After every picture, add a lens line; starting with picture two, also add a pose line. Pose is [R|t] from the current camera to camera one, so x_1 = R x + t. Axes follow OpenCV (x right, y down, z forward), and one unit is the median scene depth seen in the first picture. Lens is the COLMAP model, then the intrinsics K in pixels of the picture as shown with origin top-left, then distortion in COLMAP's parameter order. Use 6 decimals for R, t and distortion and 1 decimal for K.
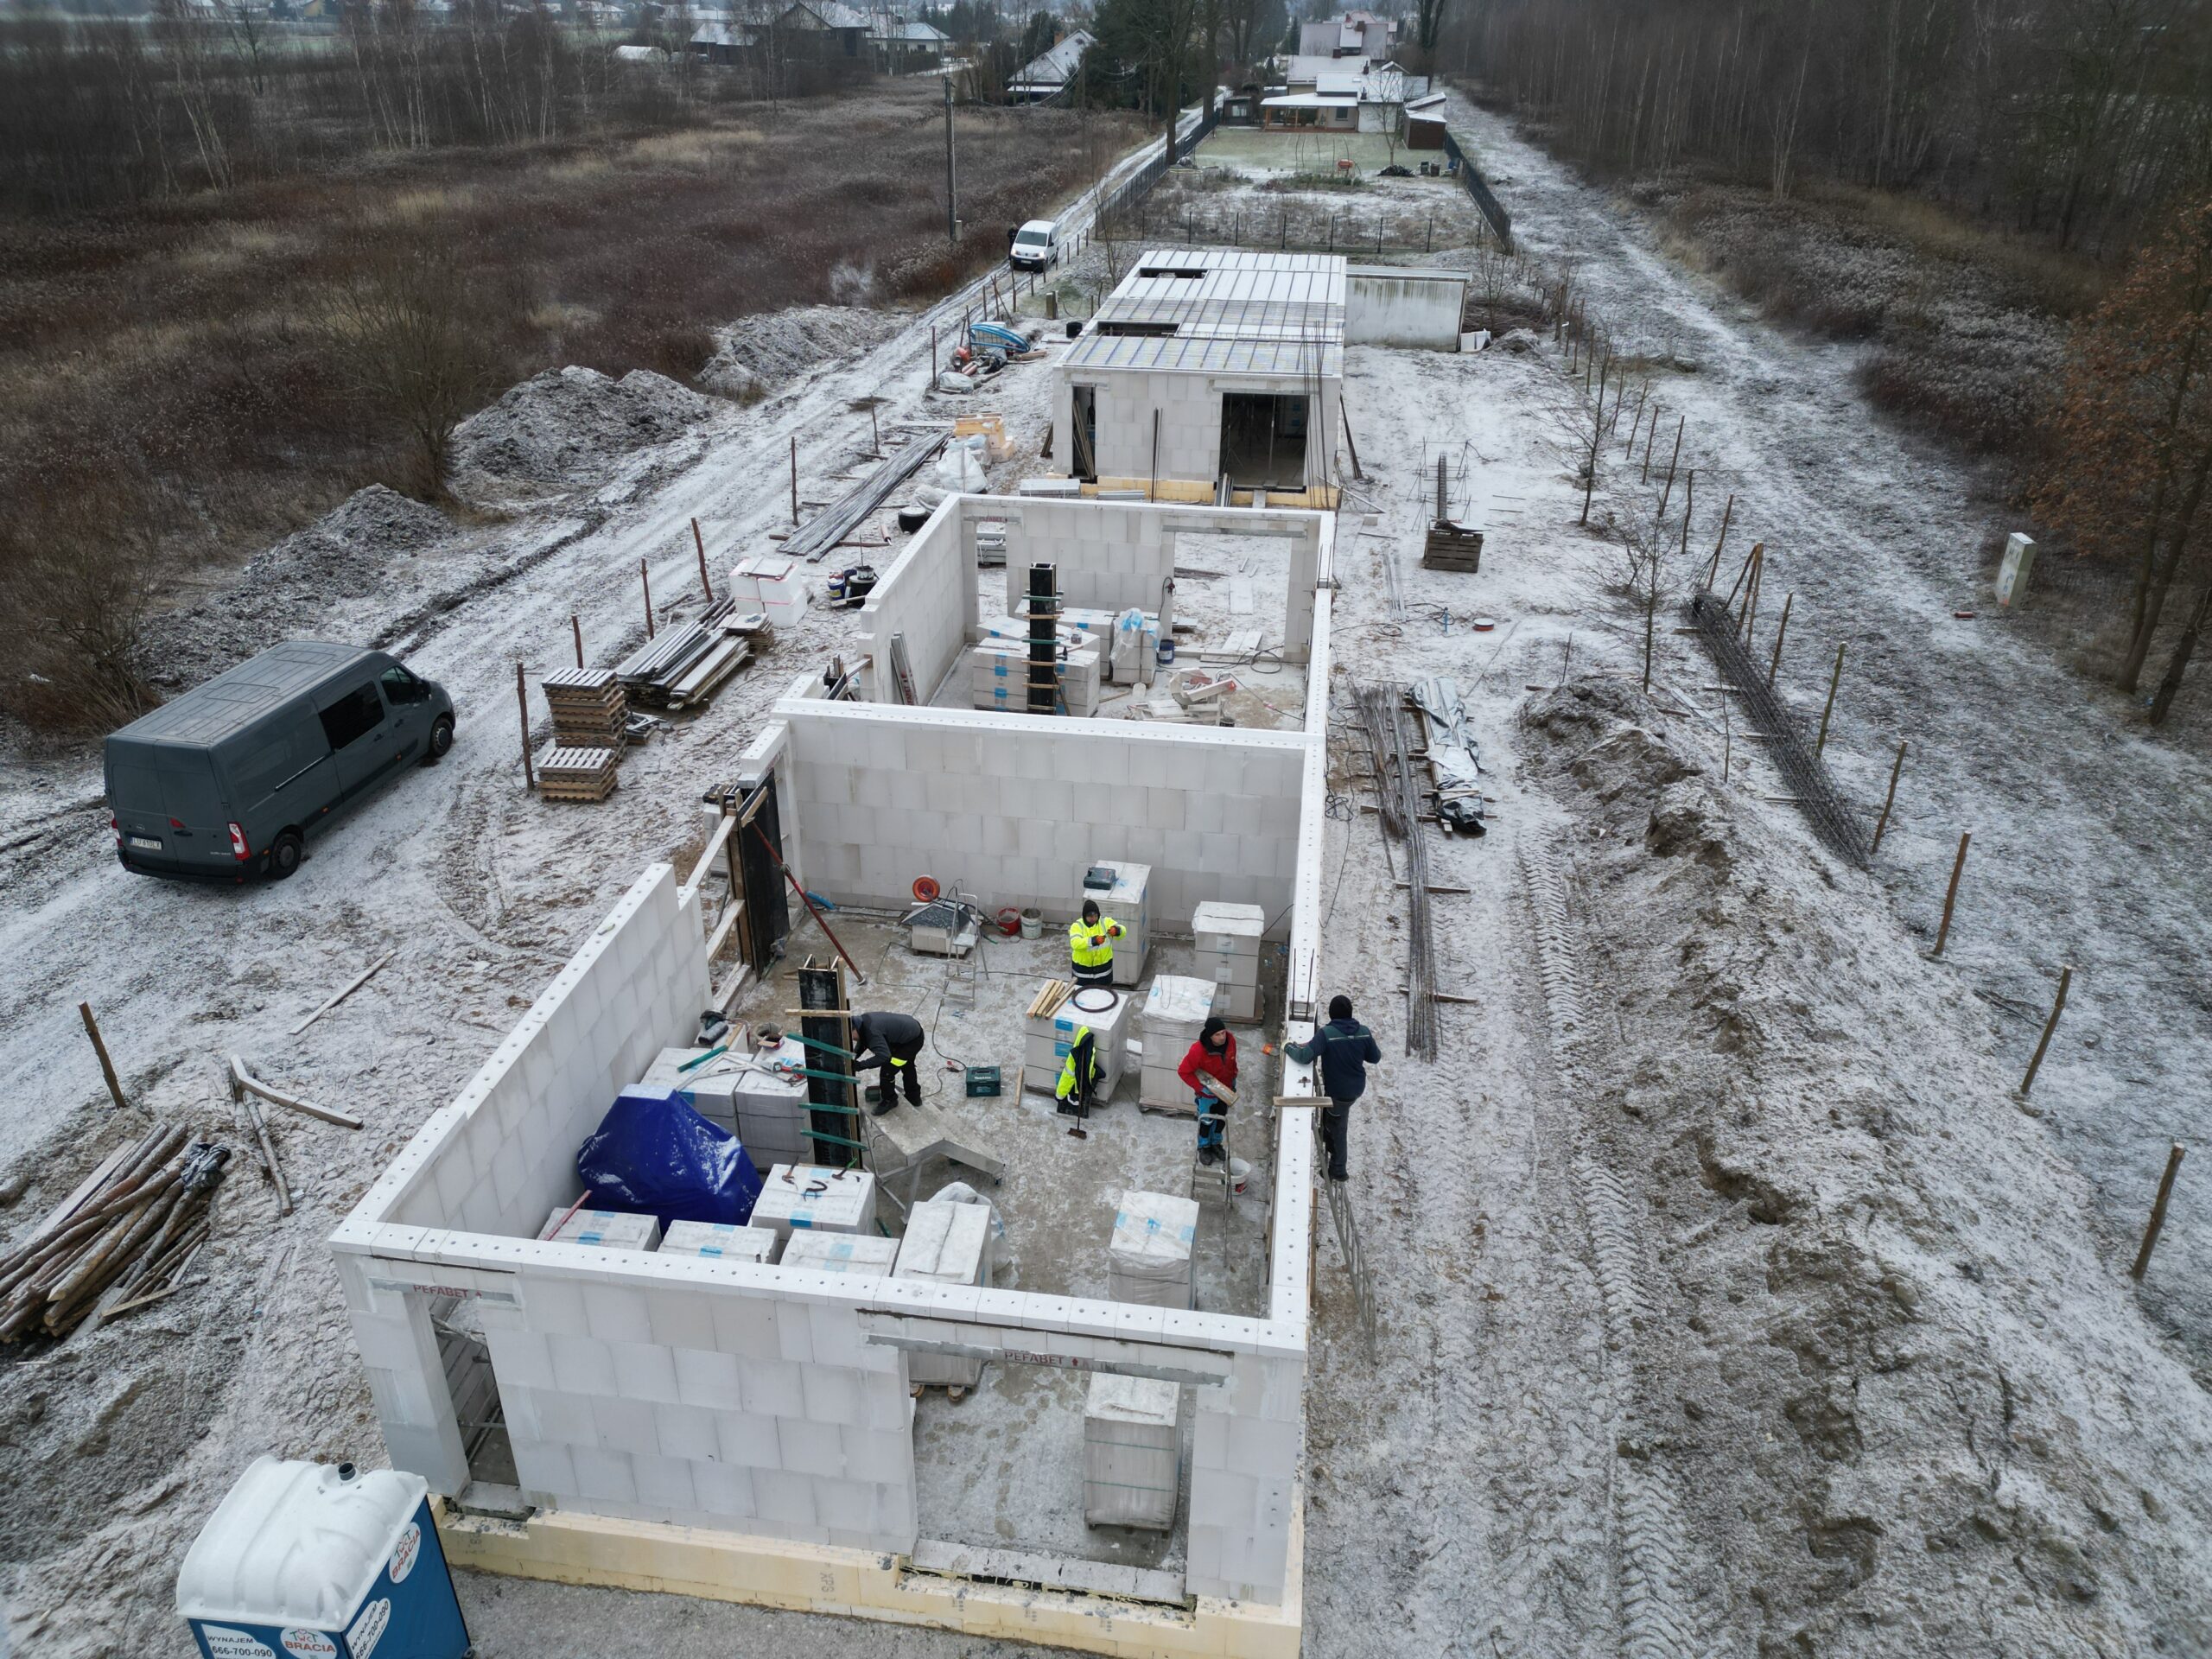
lens RADIAL K [[1531.0, 0, 1096.7], [0, 1531.0, 828.9], [0, 0, 1]] dist [0.083369, -0.080056]
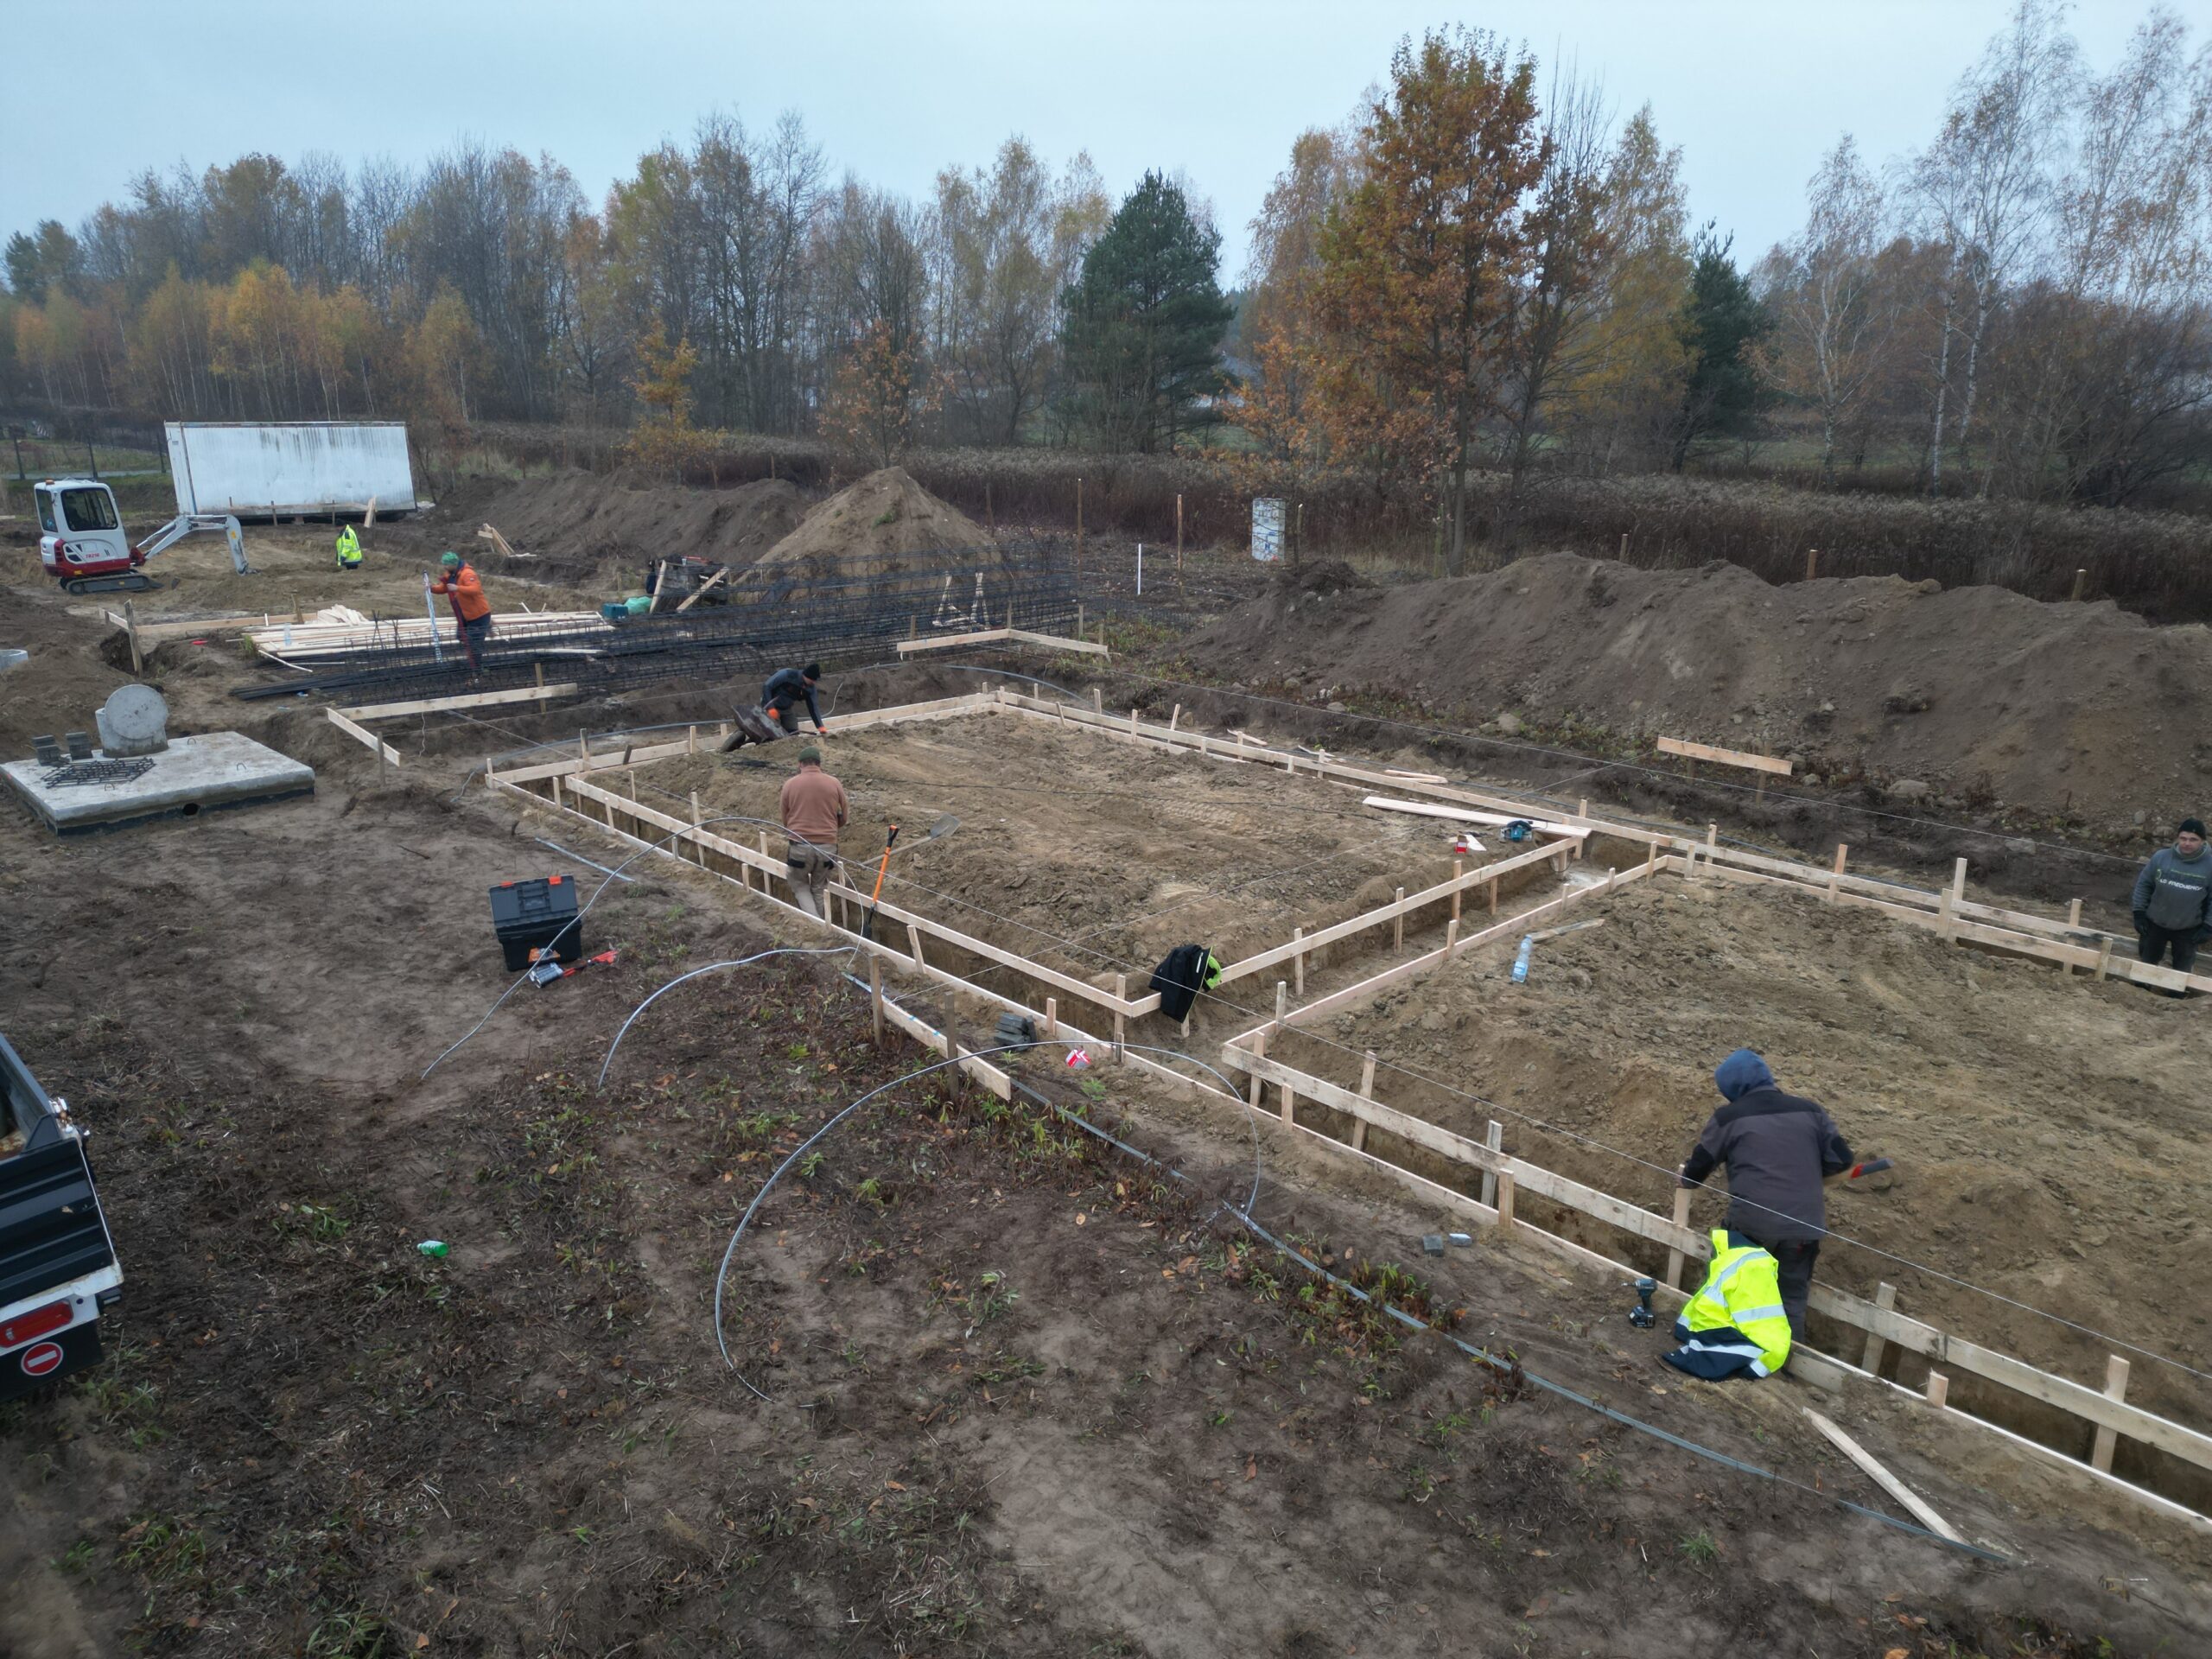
lens RADIAL K [[1531.0, 0, 1096.7], [0, 1531.0, 828.9], [0, 0, 1]] dist [0.083369, -0.080056]
pose [[0.612250, -0.229164, 0.756726, -0.324930], [0.376856, 0.925948, -0.024496, 0.010595], [-0.695075, 0.300174, 0.653273, 0.393275]]
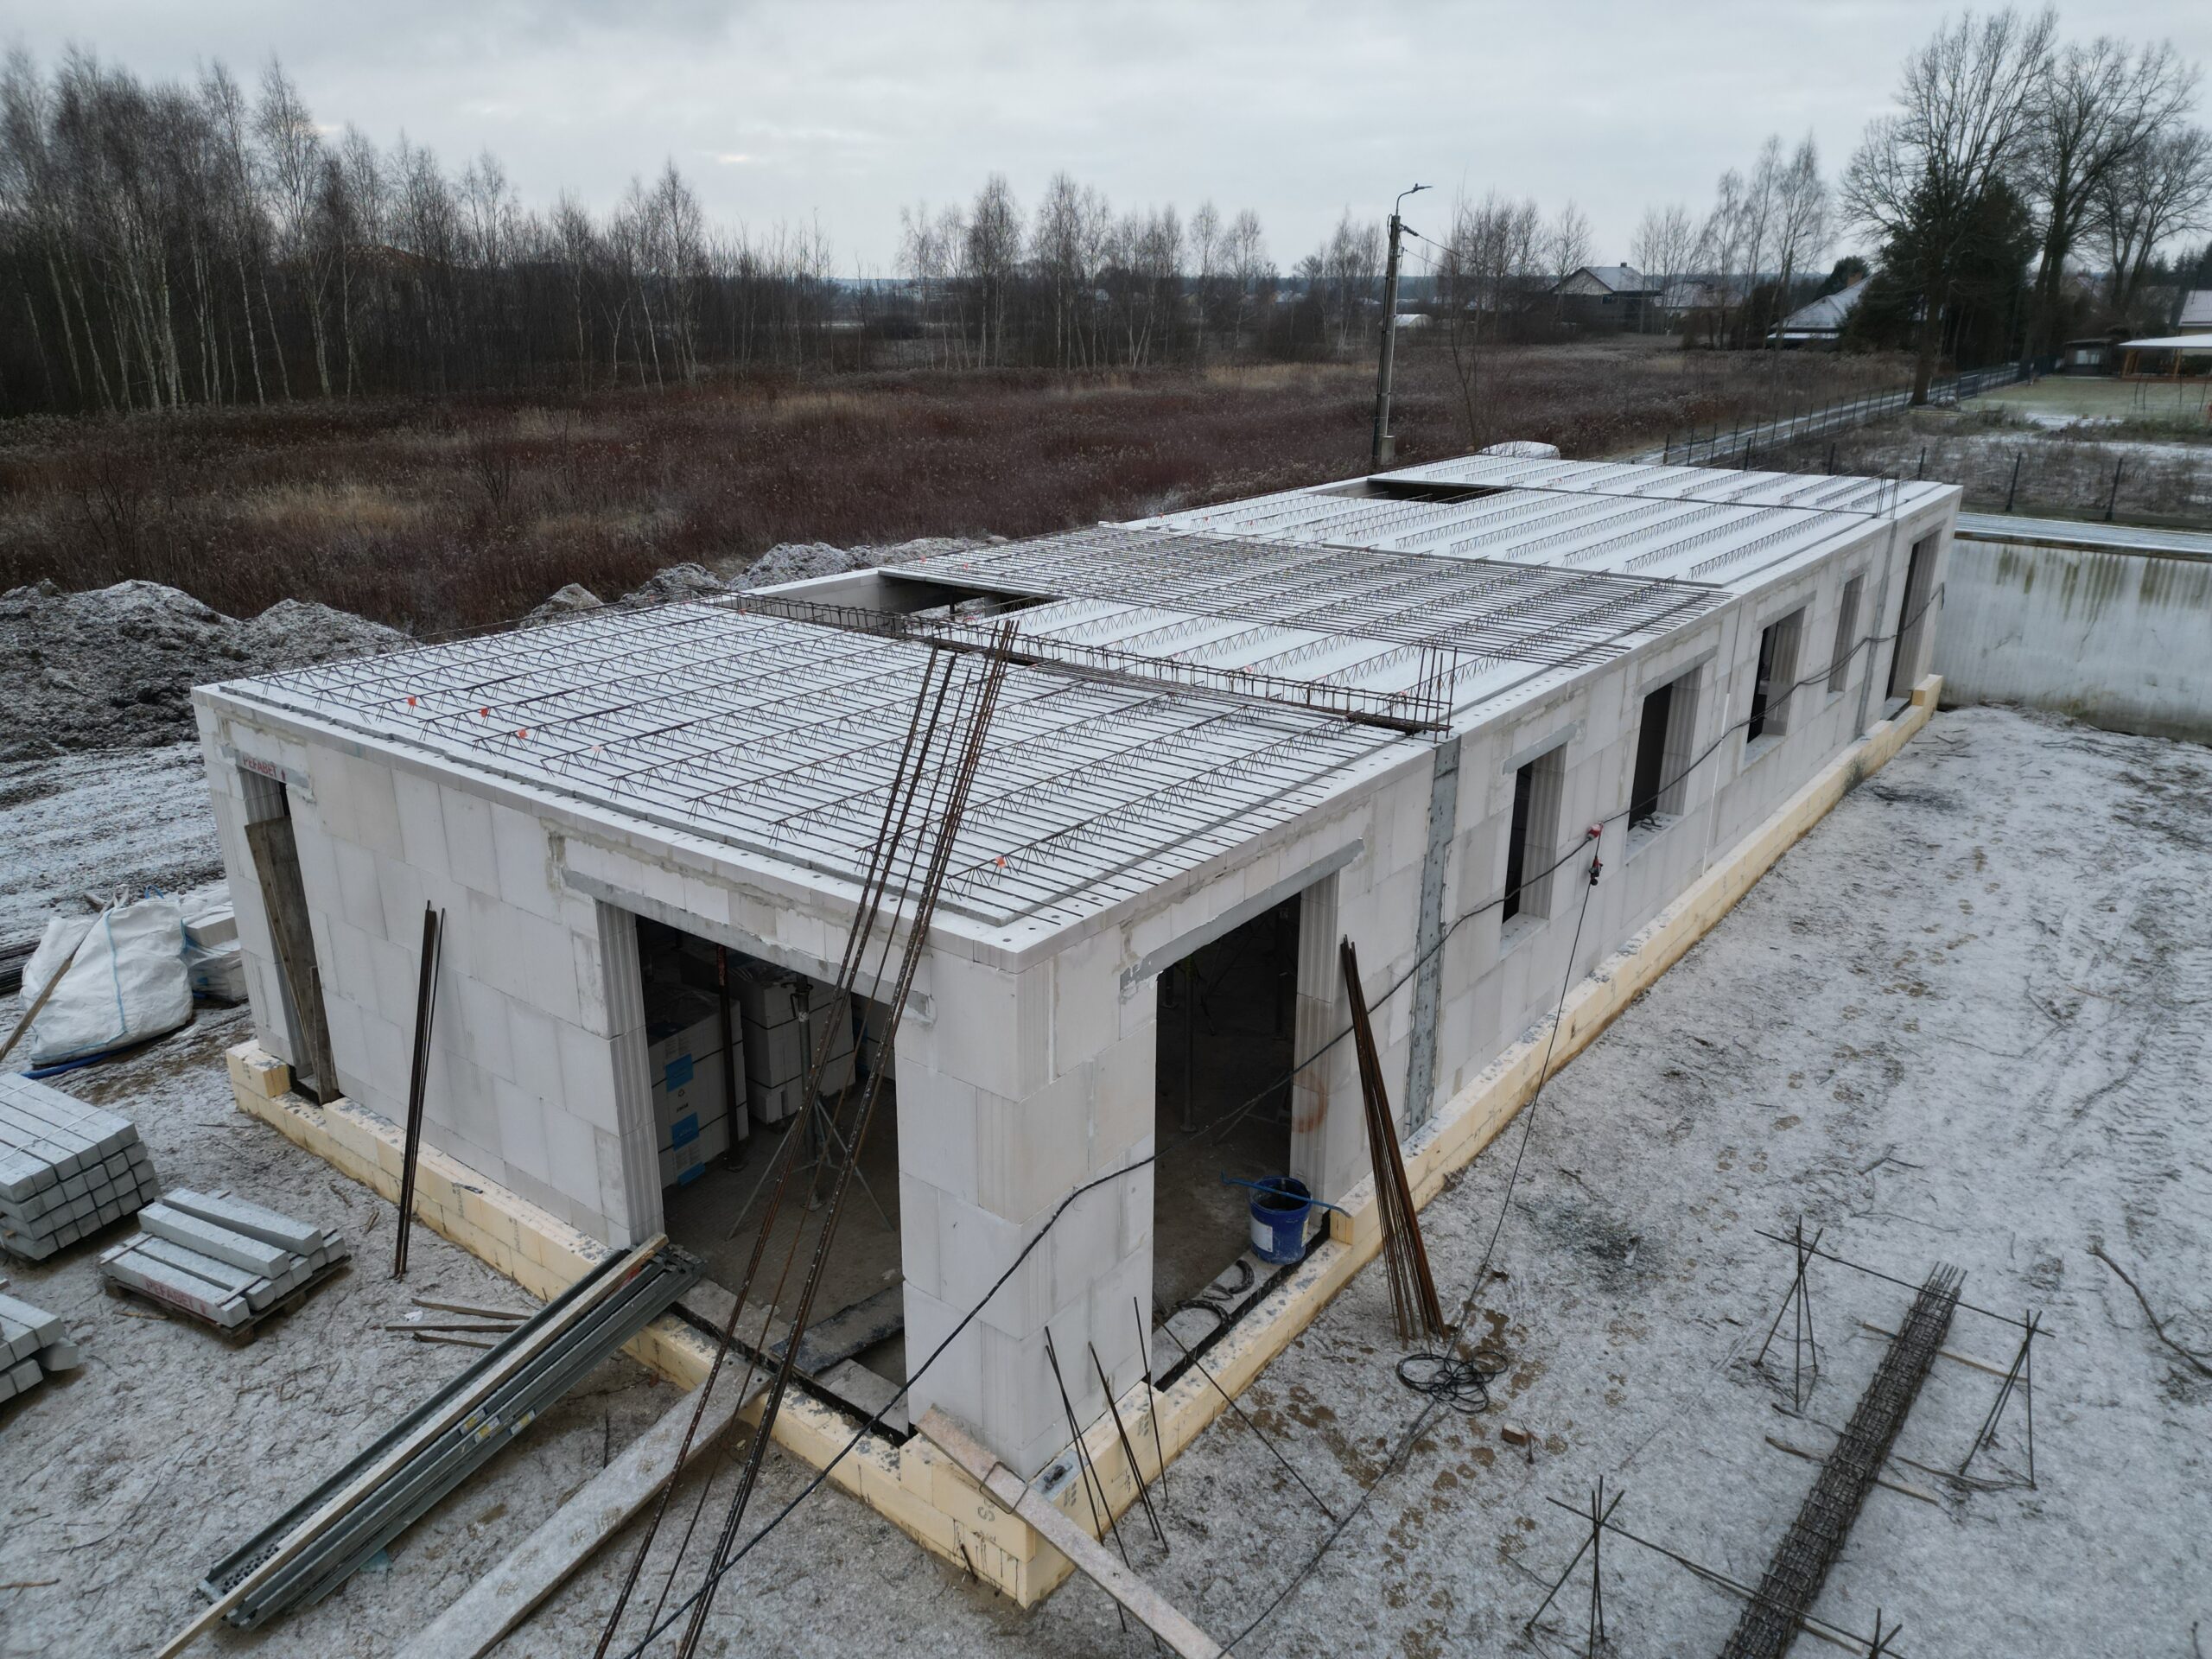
lens RADIAL K [[1536.6, 0, 1096.7], [0, 1536.6, 826.2], [0, 0, 1]] dist [0.076545, -0.070348]
pose [[0.874373, 0.152863, -0.460547, 0.243497], [-0.225978, 0.968162, -0.107682, -0.291534], [0.429424, 0.198228, 0.881079, 0.858765]]
